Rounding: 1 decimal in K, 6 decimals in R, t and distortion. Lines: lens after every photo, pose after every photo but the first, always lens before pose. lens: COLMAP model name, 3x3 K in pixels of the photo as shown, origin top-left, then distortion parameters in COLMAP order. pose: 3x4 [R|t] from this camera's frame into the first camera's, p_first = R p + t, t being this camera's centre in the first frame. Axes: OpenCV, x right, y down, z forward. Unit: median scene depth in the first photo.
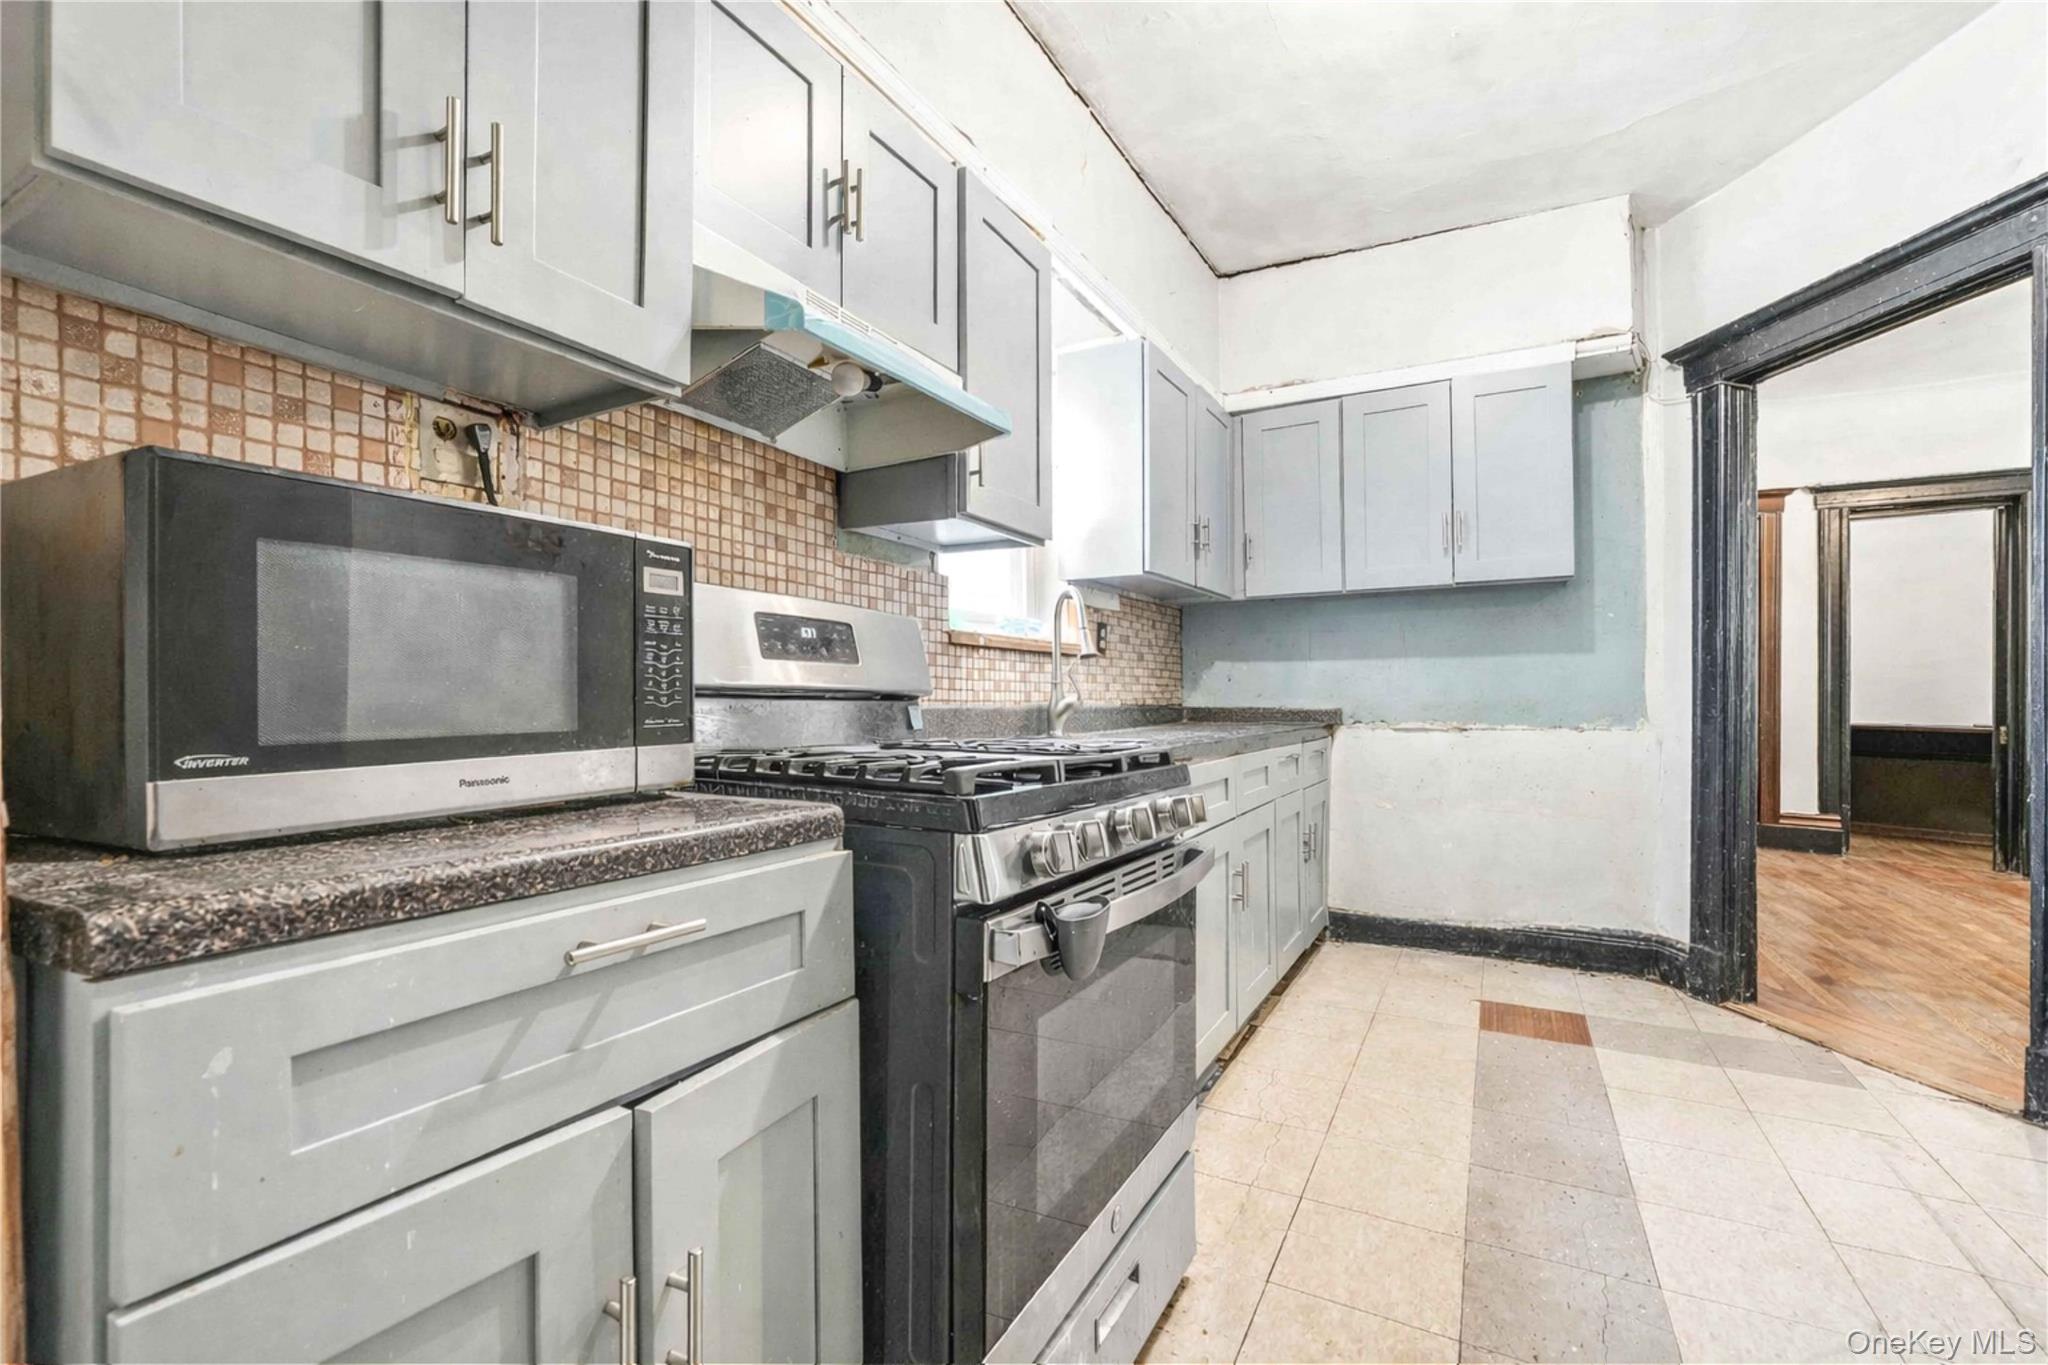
lens RADIAL K [[933.7, 0, 1001.8], [0, 933.7, 682.7], [0, 0, 1]] dist [0.000891, -0.001274]
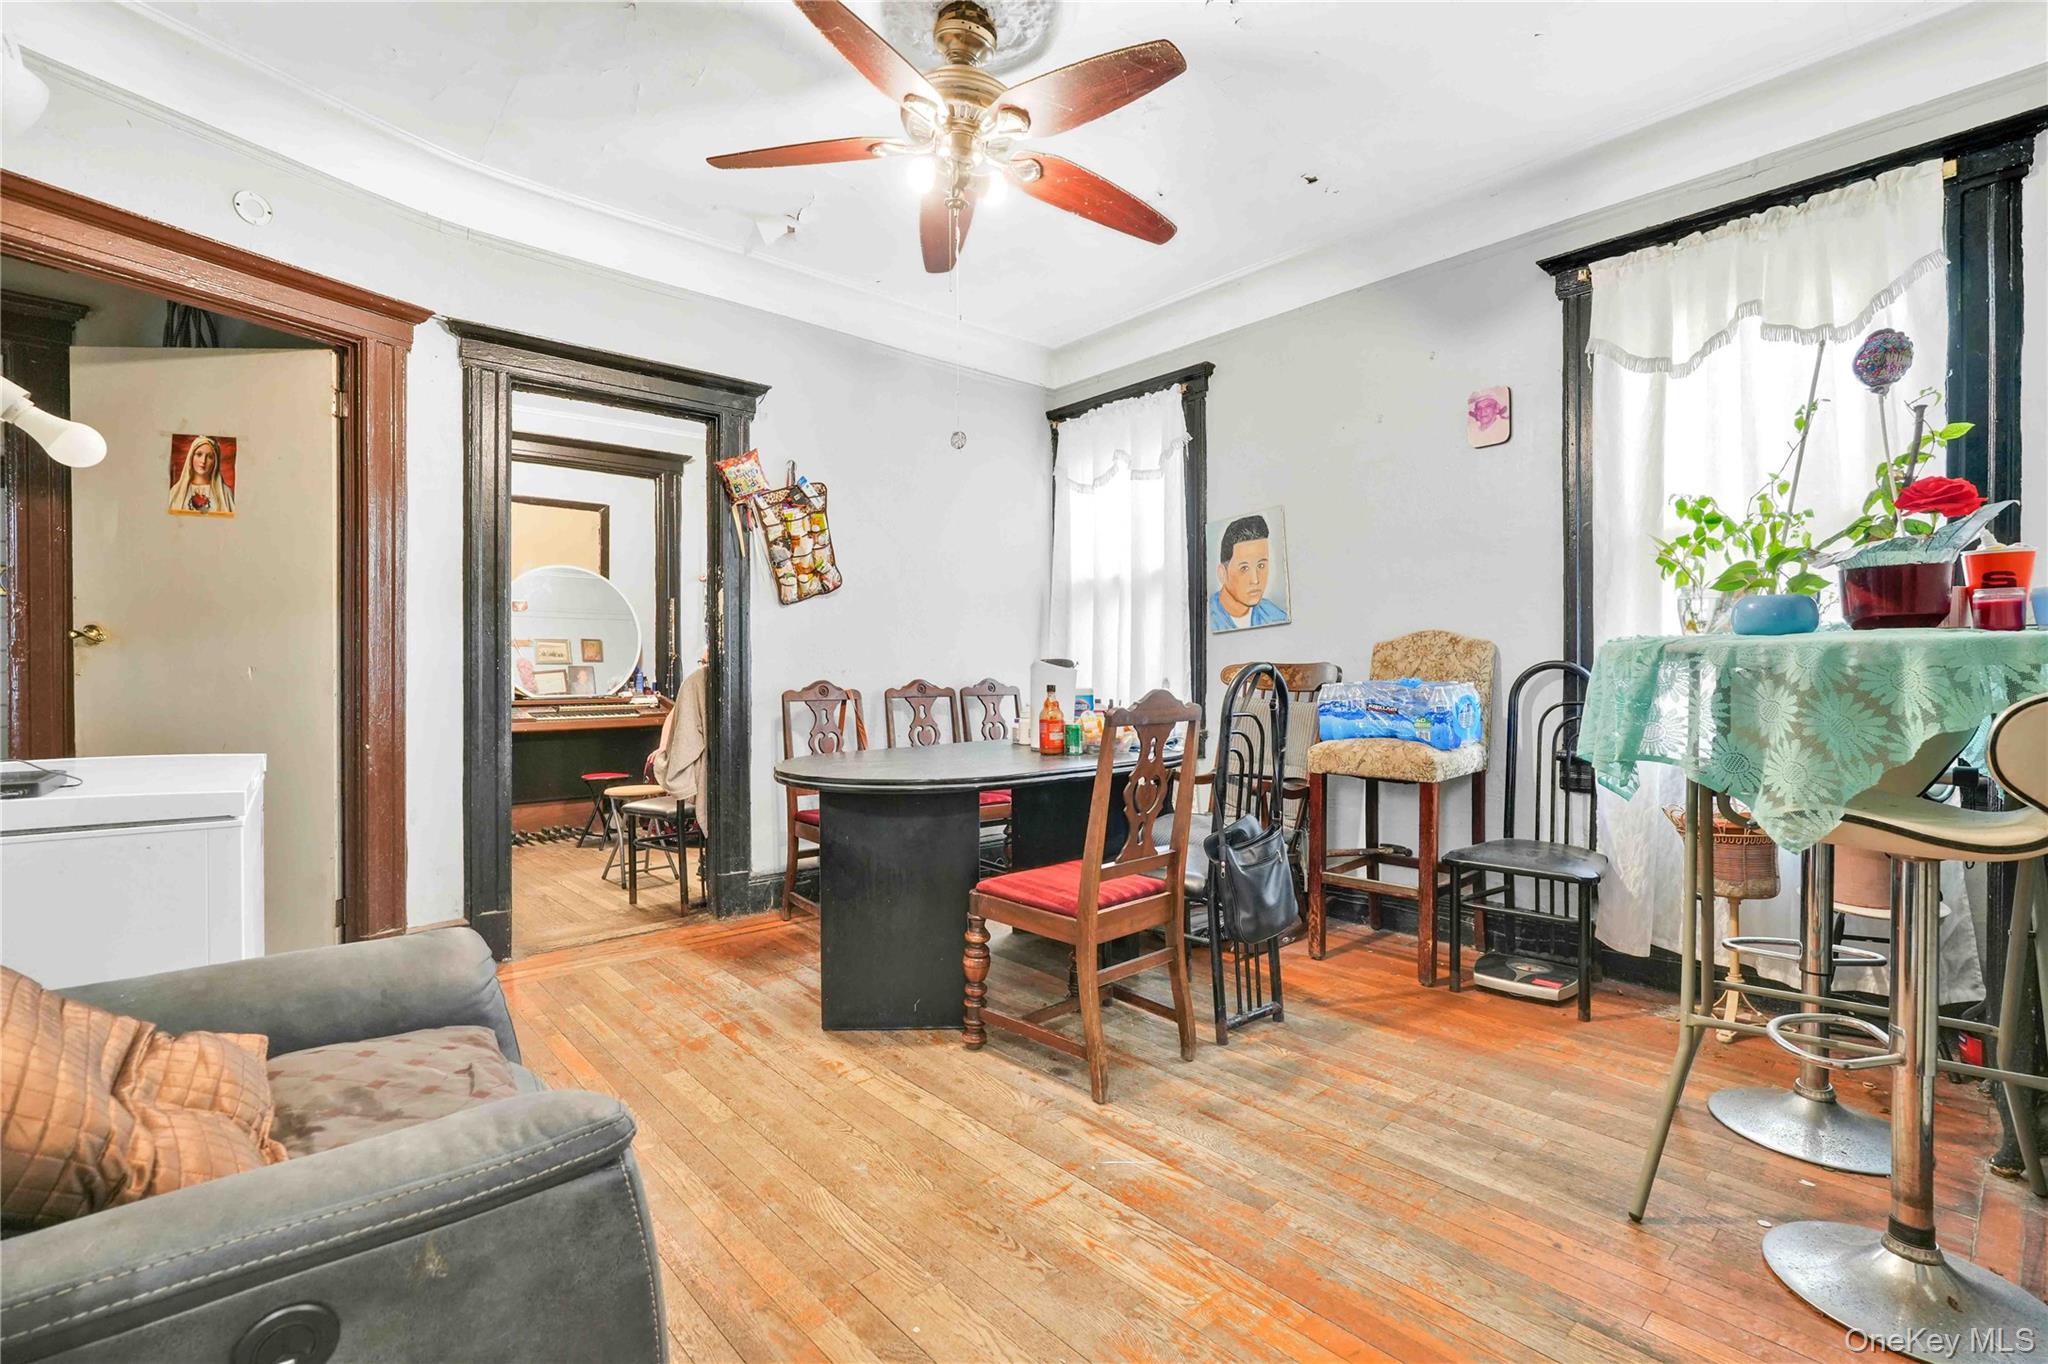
lens RADIAL K [[933.7, 0, 1015.1], [0, 933.7, 675.2], [0, 0, 1]] dist [0.000891, -0.001274]
pose [[0.327584, -0.009050, 0.944779, 0.663909], [-0.008429, 0.999886, 0.012501, 0.002221], [-0.944784, -0.012059, 0.327471, 0.737651]]
